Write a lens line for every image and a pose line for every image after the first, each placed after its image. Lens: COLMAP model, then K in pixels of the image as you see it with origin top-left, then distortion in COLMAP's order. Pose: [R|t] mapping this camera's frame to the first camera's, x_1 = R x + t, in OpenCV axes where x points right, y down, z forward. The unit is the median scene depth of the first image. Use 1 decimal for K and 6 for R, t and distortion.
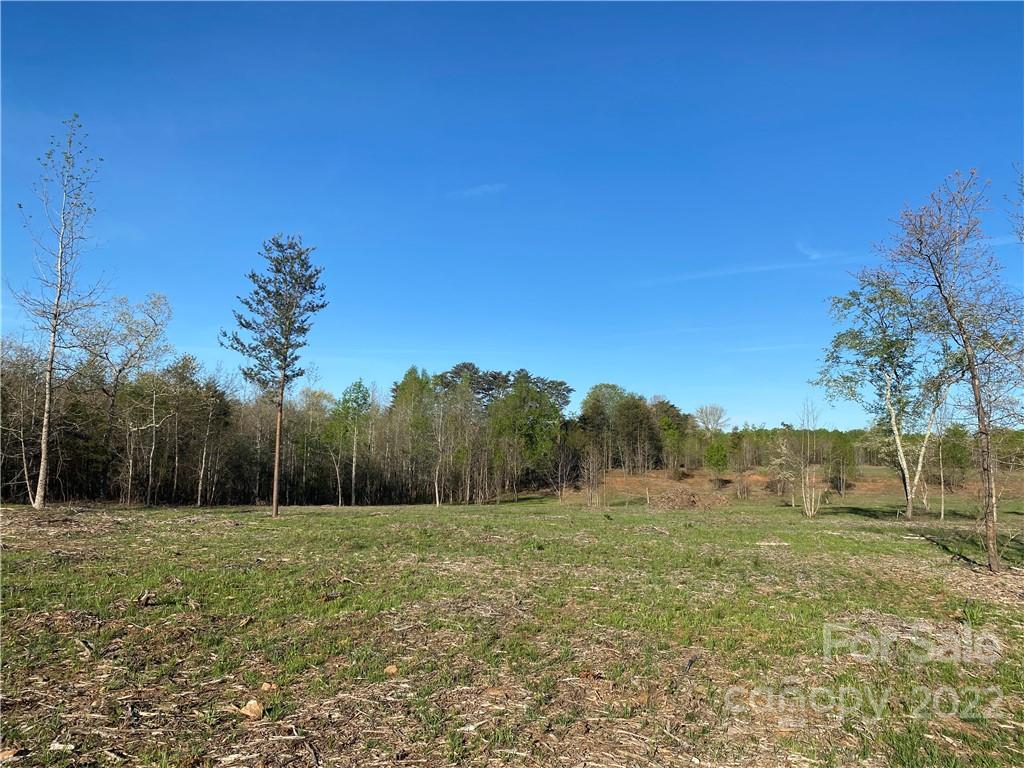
lens RADIAL K [[797.1, 0, 505.6], [0, 797.1, 384.7], [0, 0, 1]] dist [0.050088, -0.000998]
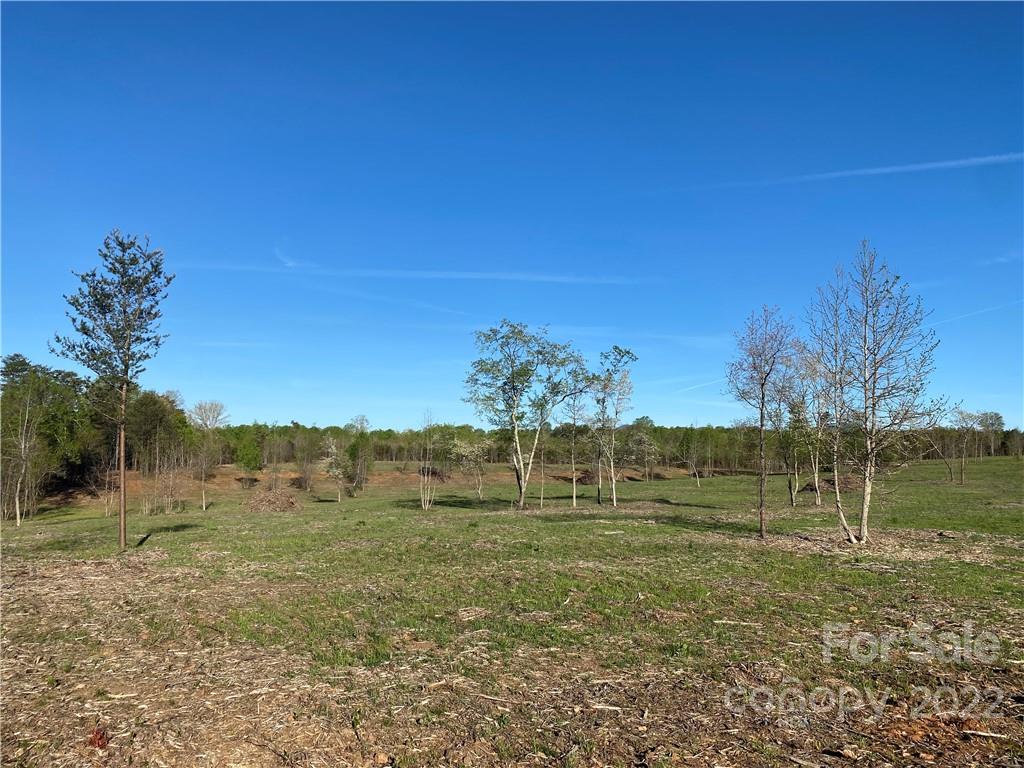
lens RADIAL K [[775.1, 0, 543.6], [0, 775.1, 366.7], [0, 0, 1]] dist [0.033942, -0.045060]
pose [[0.774994, 0.061744, 0.628945, -0.099883], [-0.049676, 0.998088, -0.036772, -0.005969], [-0.630013, -0.002745, 0.776580, 0.003809]]
